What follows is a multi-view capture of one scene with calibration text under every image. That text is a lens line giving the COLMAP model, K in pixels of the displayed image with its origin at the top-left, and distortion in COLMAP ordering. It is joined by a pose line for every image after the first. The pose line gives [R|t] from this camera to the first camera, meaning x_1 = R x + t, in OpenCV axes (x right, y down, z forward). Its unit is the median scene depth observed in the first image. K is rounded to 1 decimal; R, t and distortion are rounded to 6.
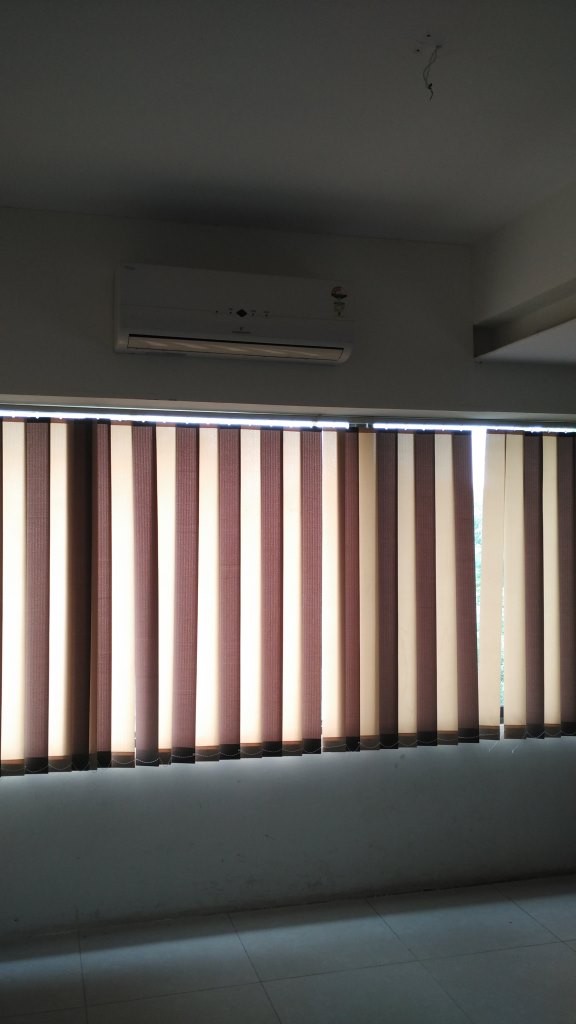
lens RADIAL K [[934.6, 0, 279.8], [0, 934.6, 516.2], [0, 0, 1]] dist [0.081866, -0.116565]
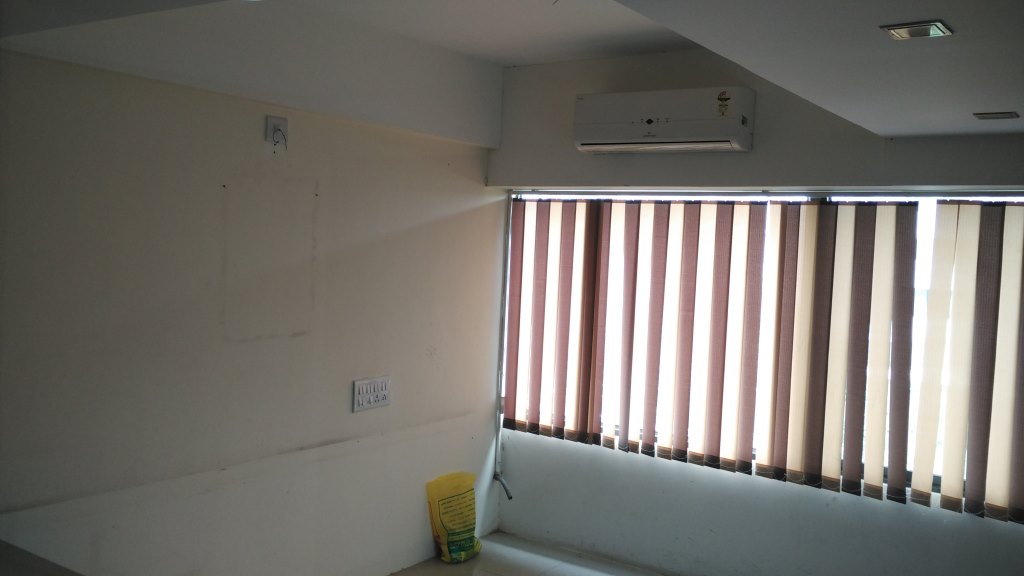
lens RADIAL K [[934.6, 0, 518.4], [0, 934.6, 268.5], [0, 0, 1]] dist [0.081866, -0.116565]
pose [[0.633058, 0.050729, -0.772440, 0.761547], [-0.030957, 0.998711, 0.040218, -0.048471], [0.773485, -0.001548, 0.633813, 0.011297]]
